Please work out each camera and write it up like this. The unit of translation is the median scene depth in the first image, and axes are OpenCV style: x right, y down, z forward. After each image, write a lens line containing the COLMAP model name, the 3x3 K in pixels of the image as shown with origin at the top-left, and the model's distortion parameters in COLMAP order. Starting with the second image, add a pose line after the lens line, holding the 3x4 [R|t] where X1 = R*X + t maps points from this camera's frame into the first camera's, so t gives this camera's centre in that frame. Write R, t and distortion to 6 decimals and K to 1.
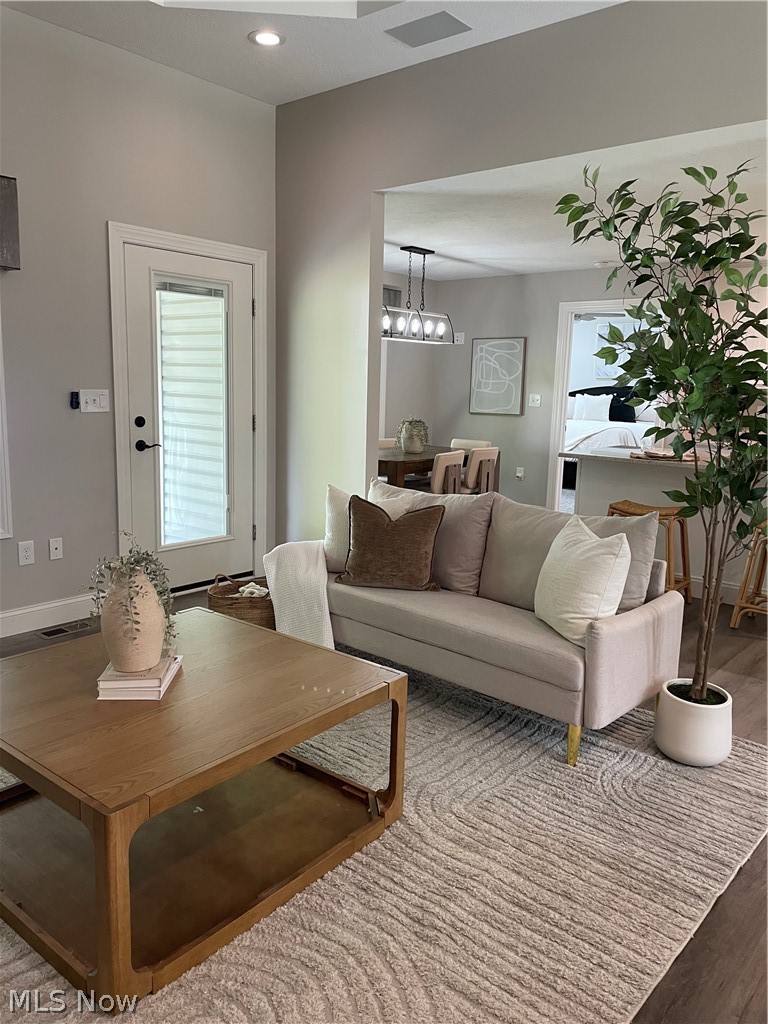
lens RADIAL K [[767.1, 0, 378.1], [0, 767.1, 503.5], [0, 0, 1]] dist [0.071913, -0.110779]
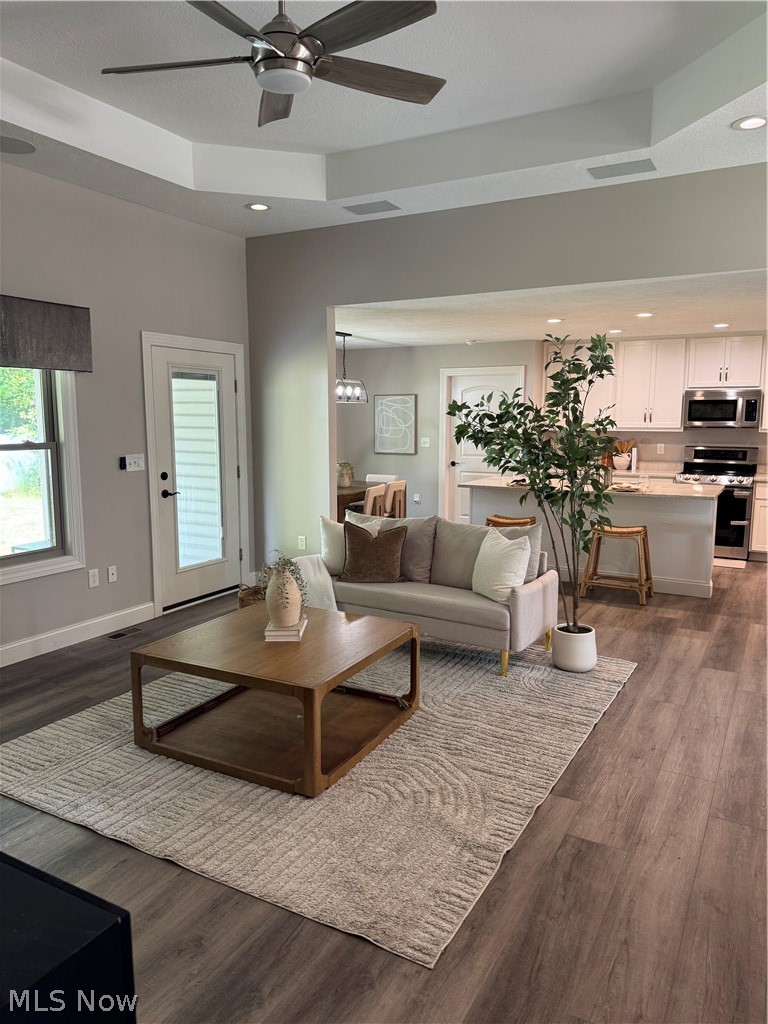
lens RADIAL K [[715.3, 0, 386.9], [0, 715.3, 513.4], [0, 0, 1]] dist [0.095980, -0.148972]
pose [[0.979717, -0.051073, 0.193766, -0.206713], [0.054338, 0.998456, -0.011571, -0.006853], [-0.192876, 0.021866, 0.980980, -0.355275]]
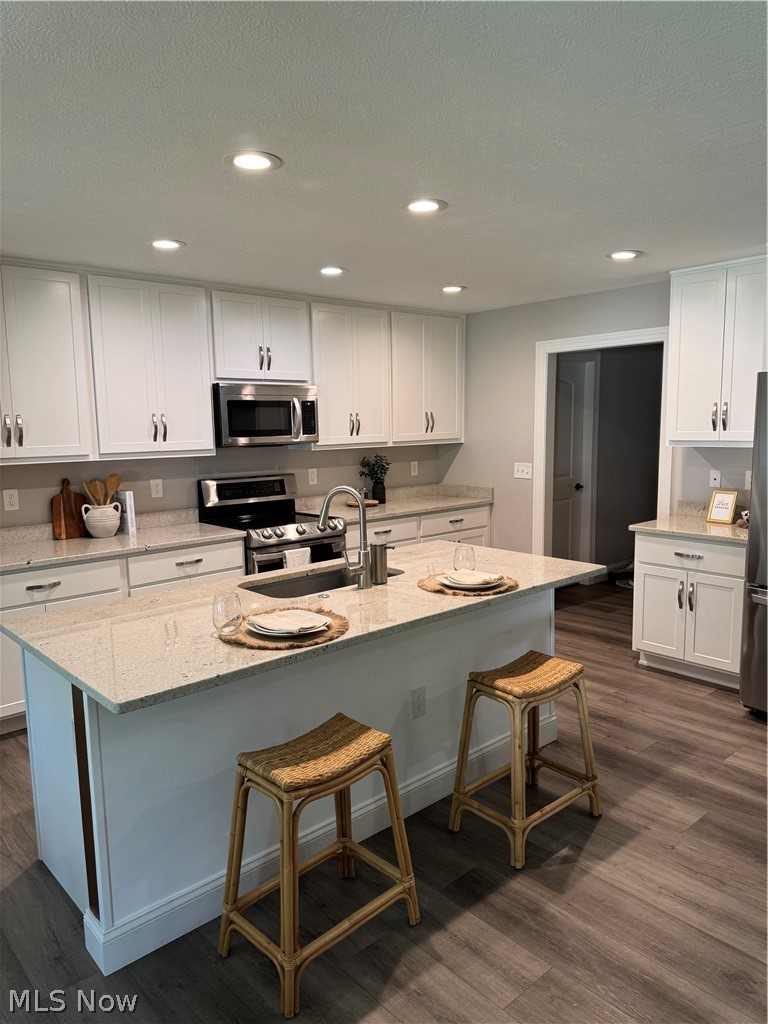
lens RADIAL K [[715.3, 0, 386.9], [0, 715.3, 513.4], [0, 0, 1]] dist [0.095980, -0.148972]
pose [[0.131078, -0.153984, 0.979340, -0.085538], [0.175905, 0.975801, 0.129884, -0.240630], [-0.975641, 0.155246, 0.154992, 1.142461]]
